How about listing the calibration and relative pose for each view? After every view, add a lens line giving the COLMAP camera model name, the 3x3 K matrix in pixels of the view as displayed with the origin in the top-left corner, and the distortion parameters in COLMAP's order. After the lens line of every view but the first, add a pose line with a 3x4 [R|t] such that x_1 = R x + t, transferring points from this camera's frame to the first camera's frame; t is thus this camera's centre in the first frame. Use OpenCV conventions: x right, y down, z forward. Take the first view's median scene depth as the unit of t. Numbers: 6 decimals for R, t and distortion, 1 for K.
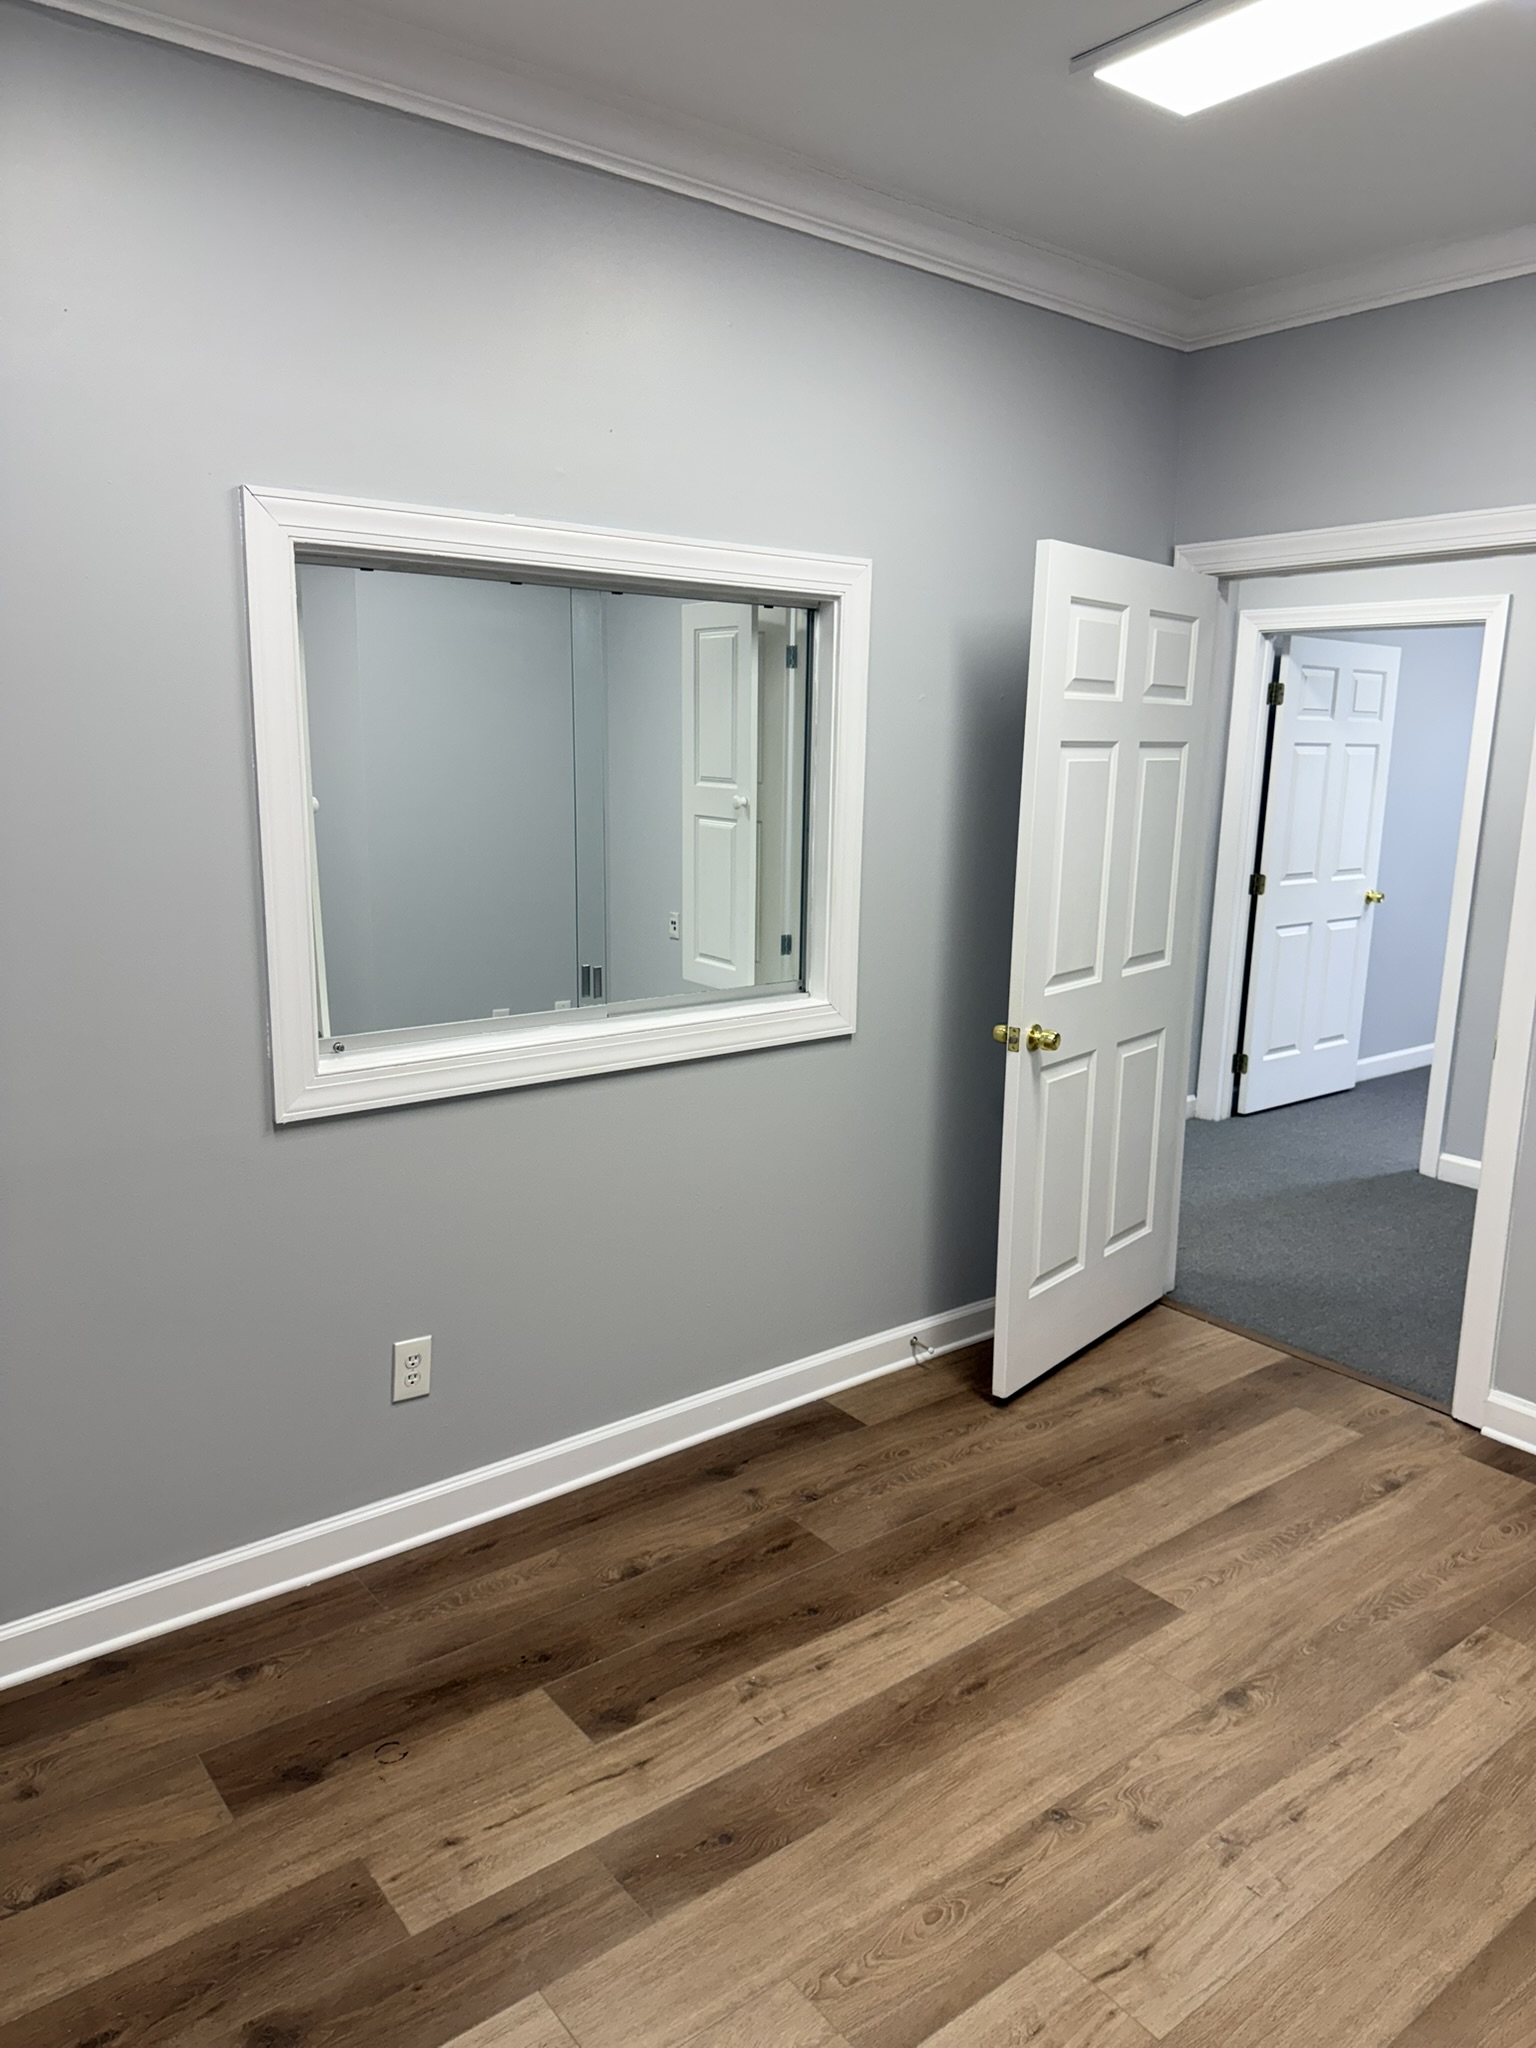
lens RADIAL K [[1444.8, 0, 776.1], [0, 1444.8, 1033.6], [0, 0, 1]] dist [0.047951, -0.054924]
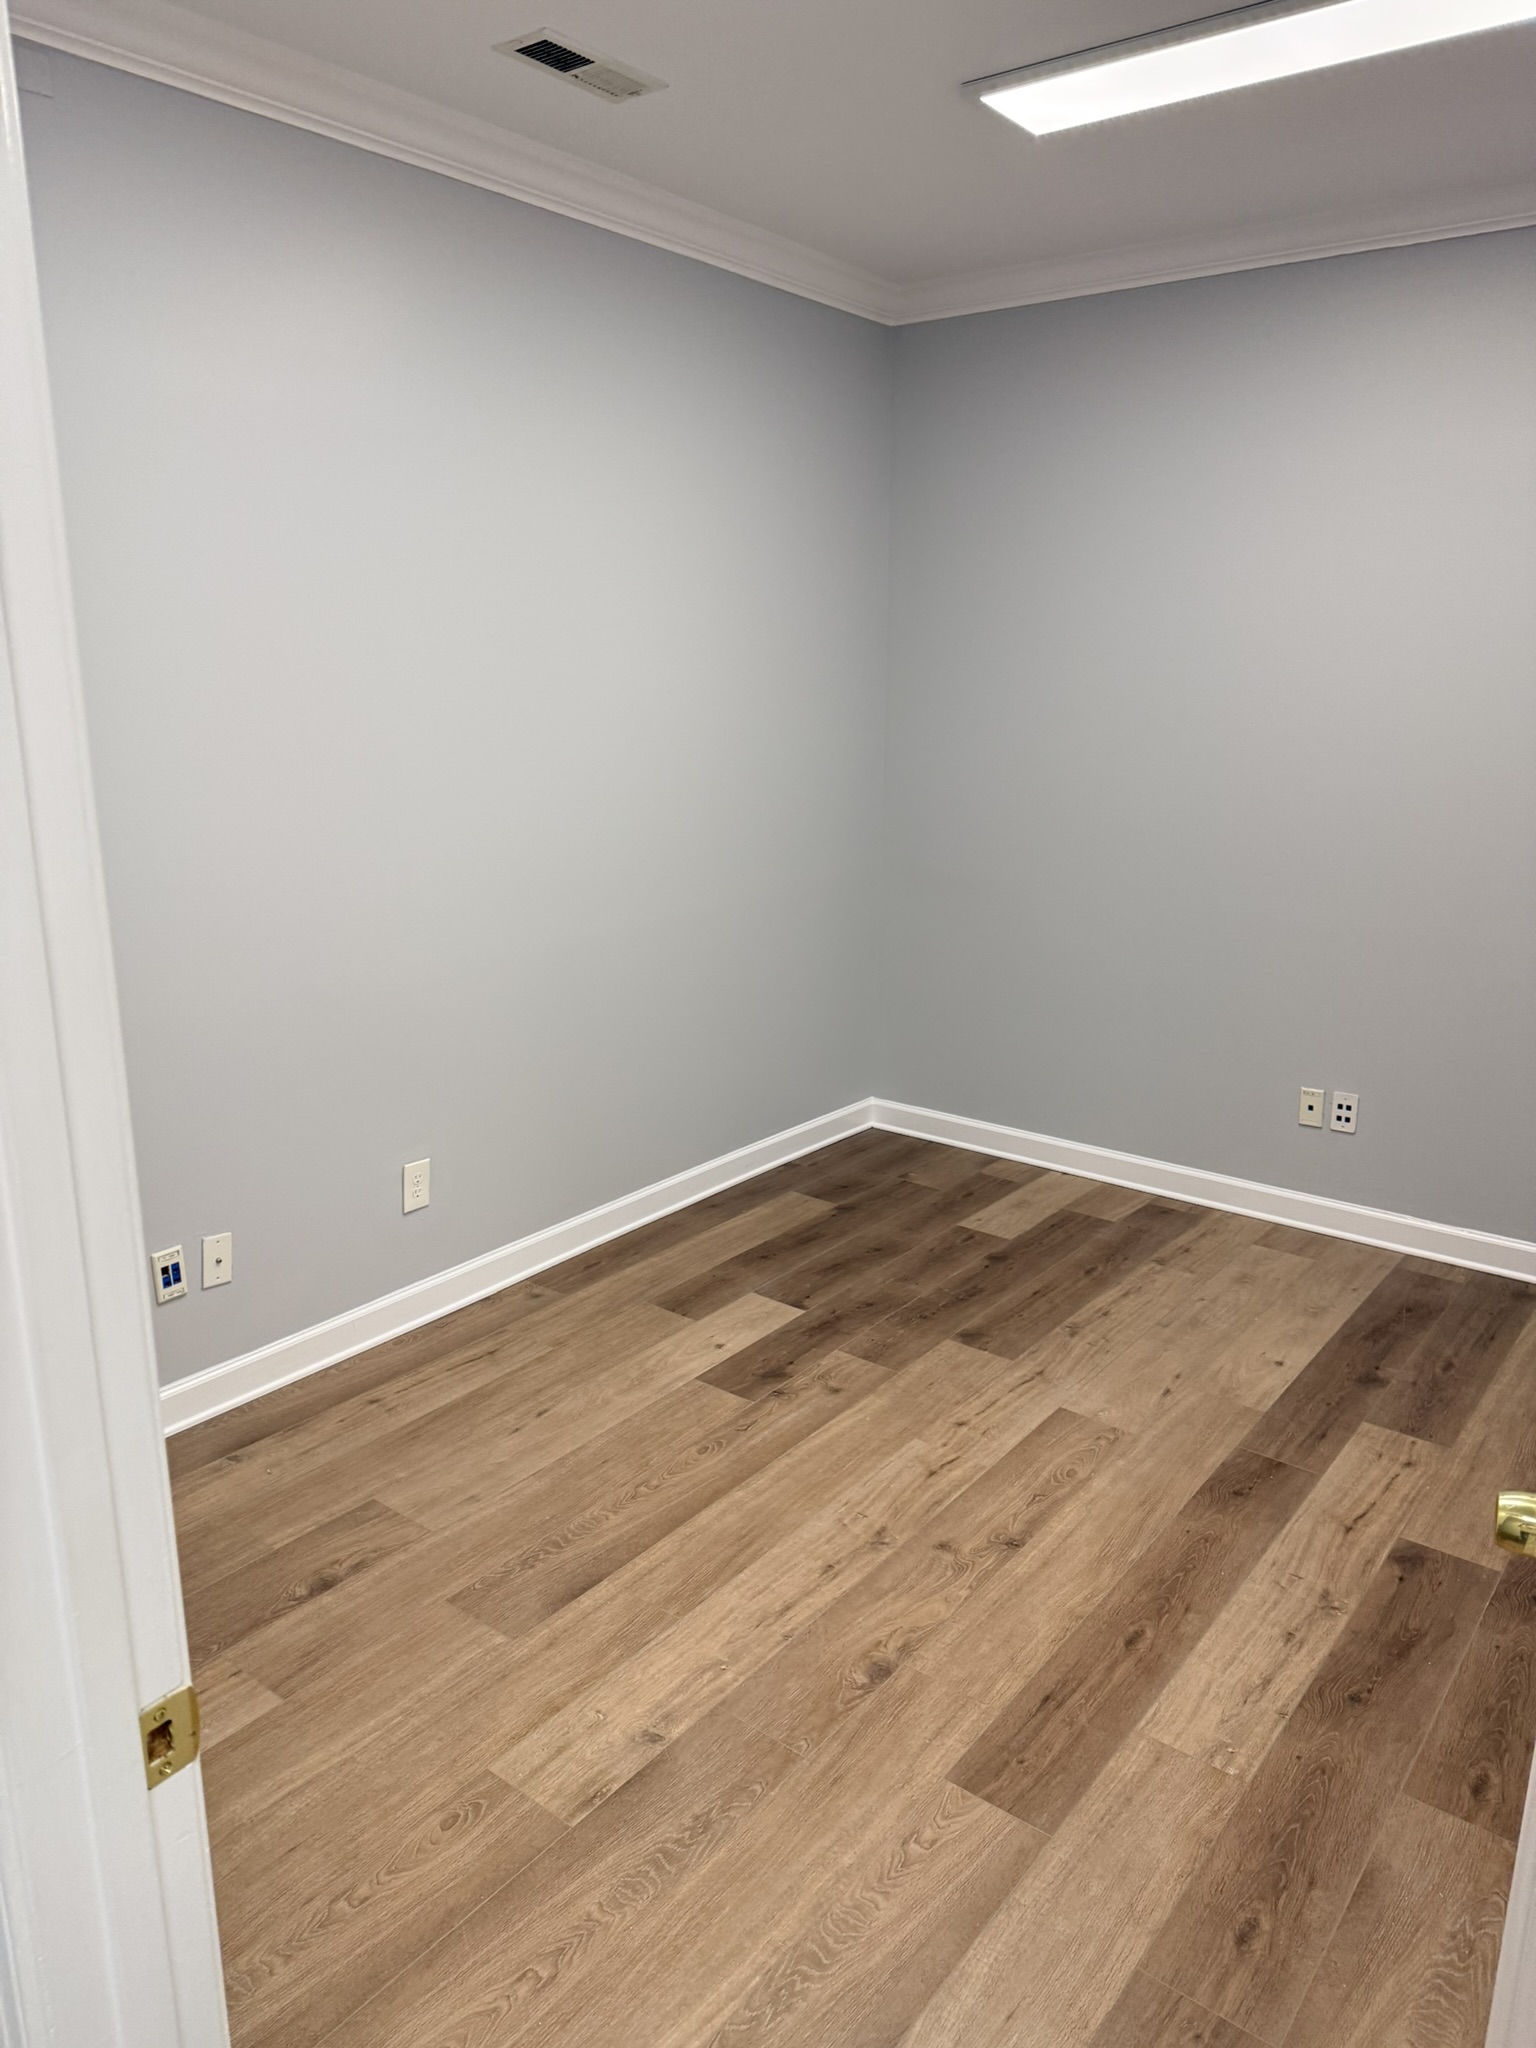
lens RADIAL K [[1444.8, 0, 758.1], [0, 1444.8, 1018.5], [0, 0, 1]] dist [0.047951, -0.054924]
pose [[-0.970817, 0.029302, -0.238025, 0.636099], [-0.075427, 0.904834, 0.419031, -0.338107], [0.227652, 0.424755, -0.876218, 1.713694]]
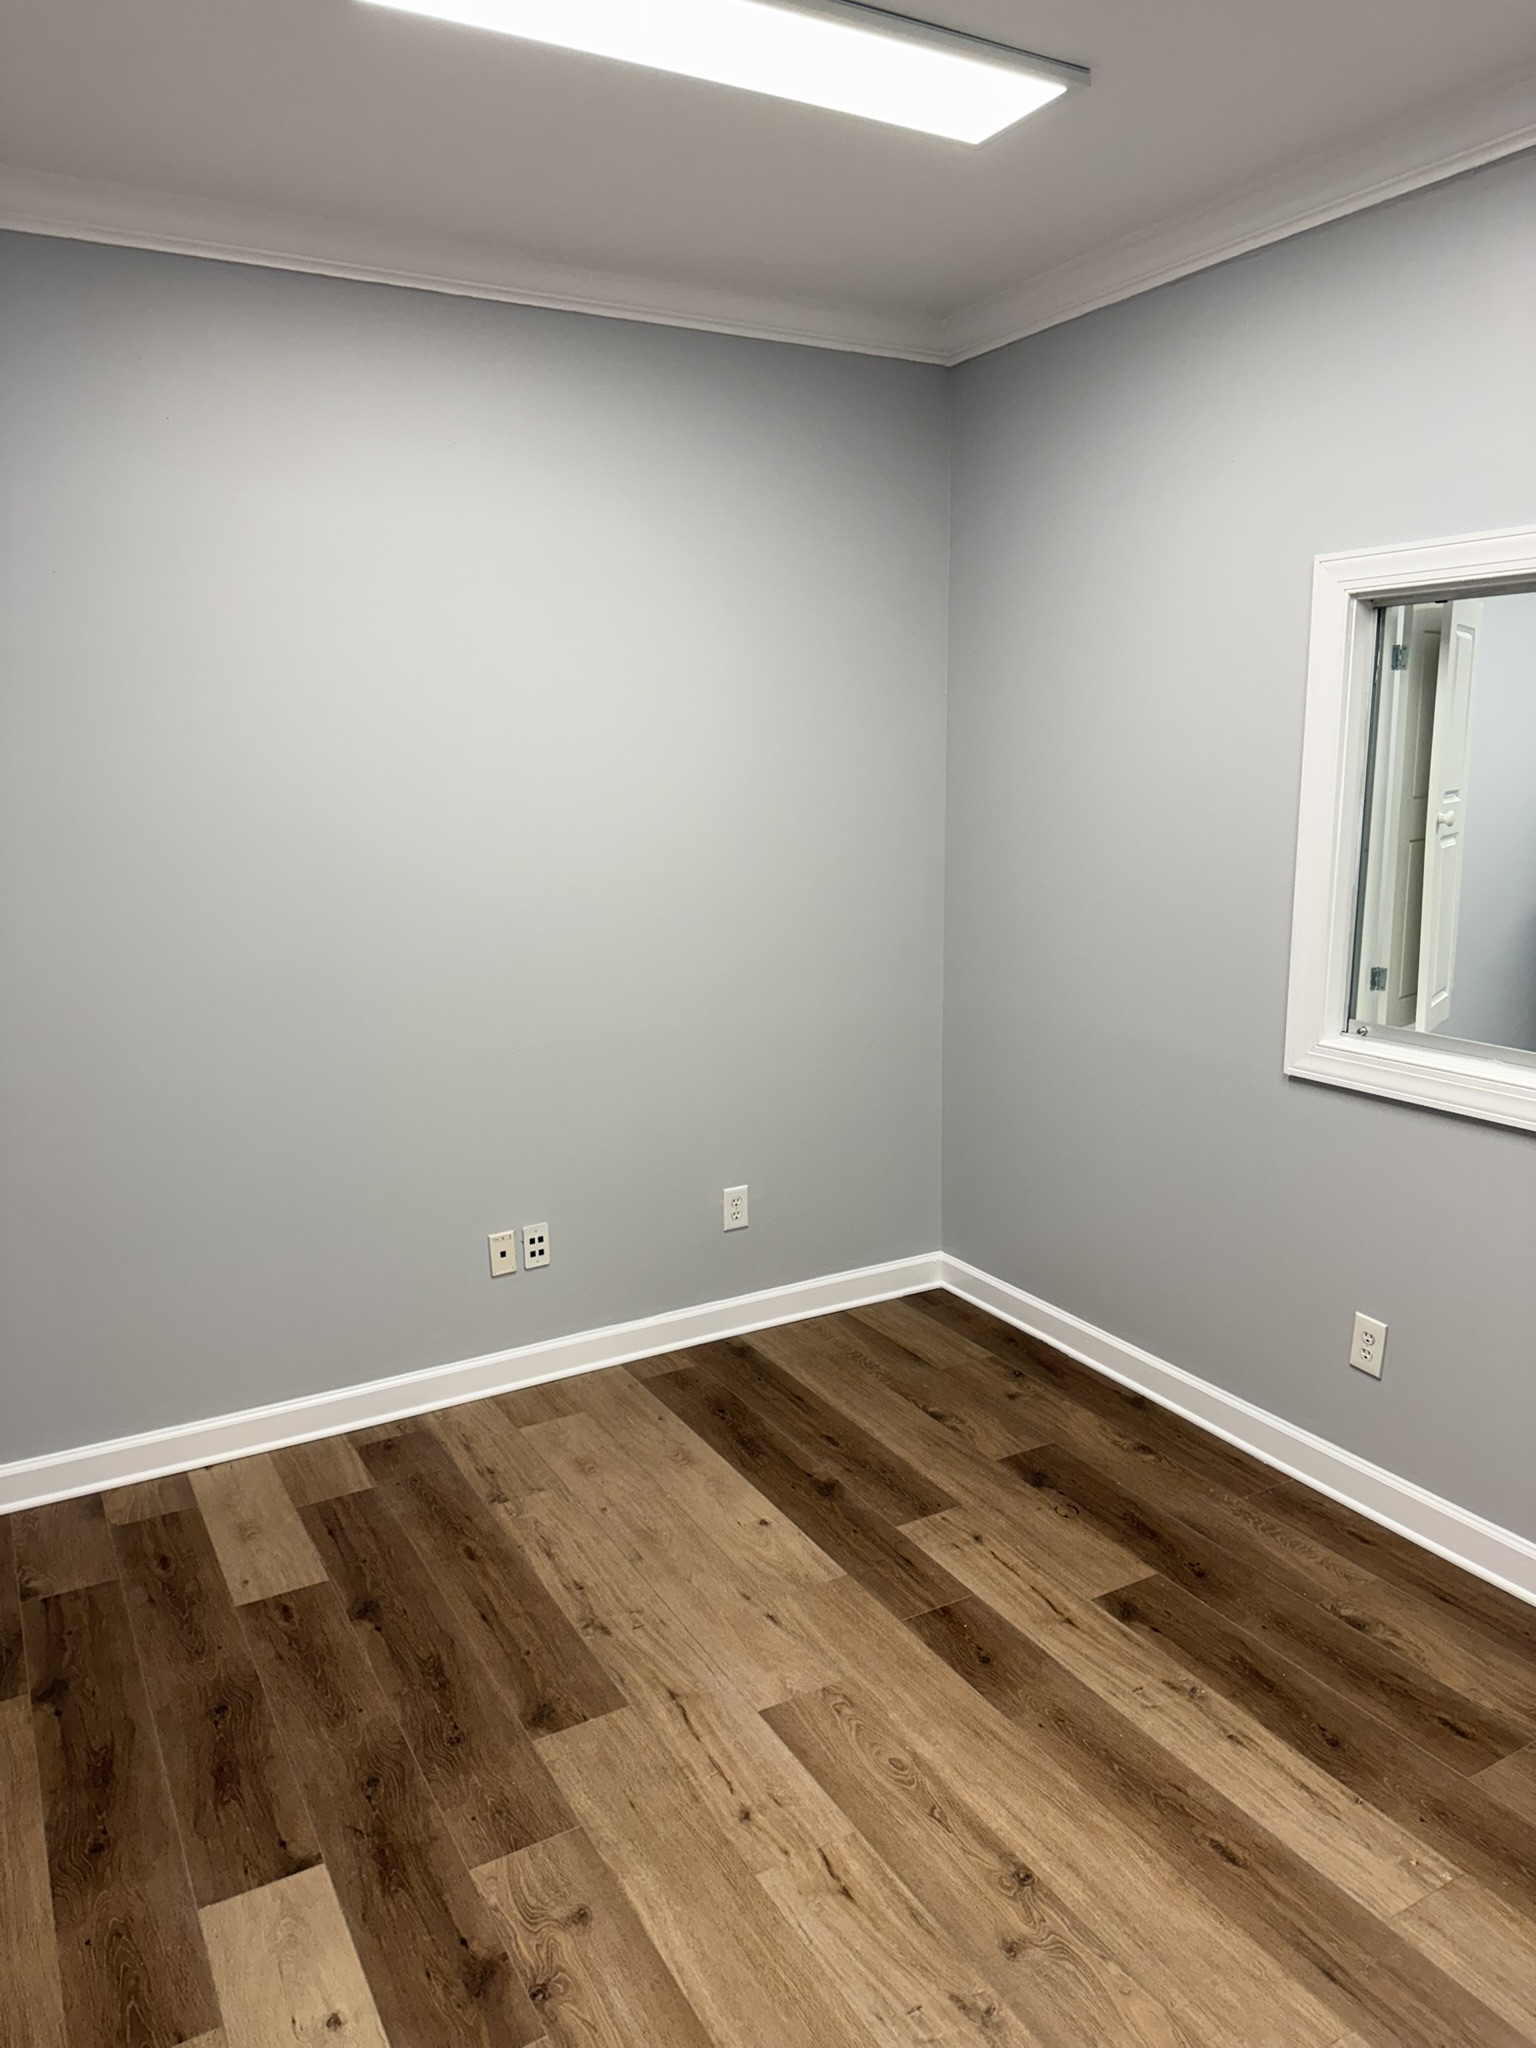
lens RADIAL K [[1444.8, 0, 779.3], [0, 1444.8, 1039.4], [0, 0, 1]] dist [0.047951, -0.054924]
pose [[-0.143547, 0.185664, -0.972072, 0.977627], [-0.193606, 0.957996, 0.211566, -0.153990], [0.970521, 0.218569, -0.101572, 0.764945]]
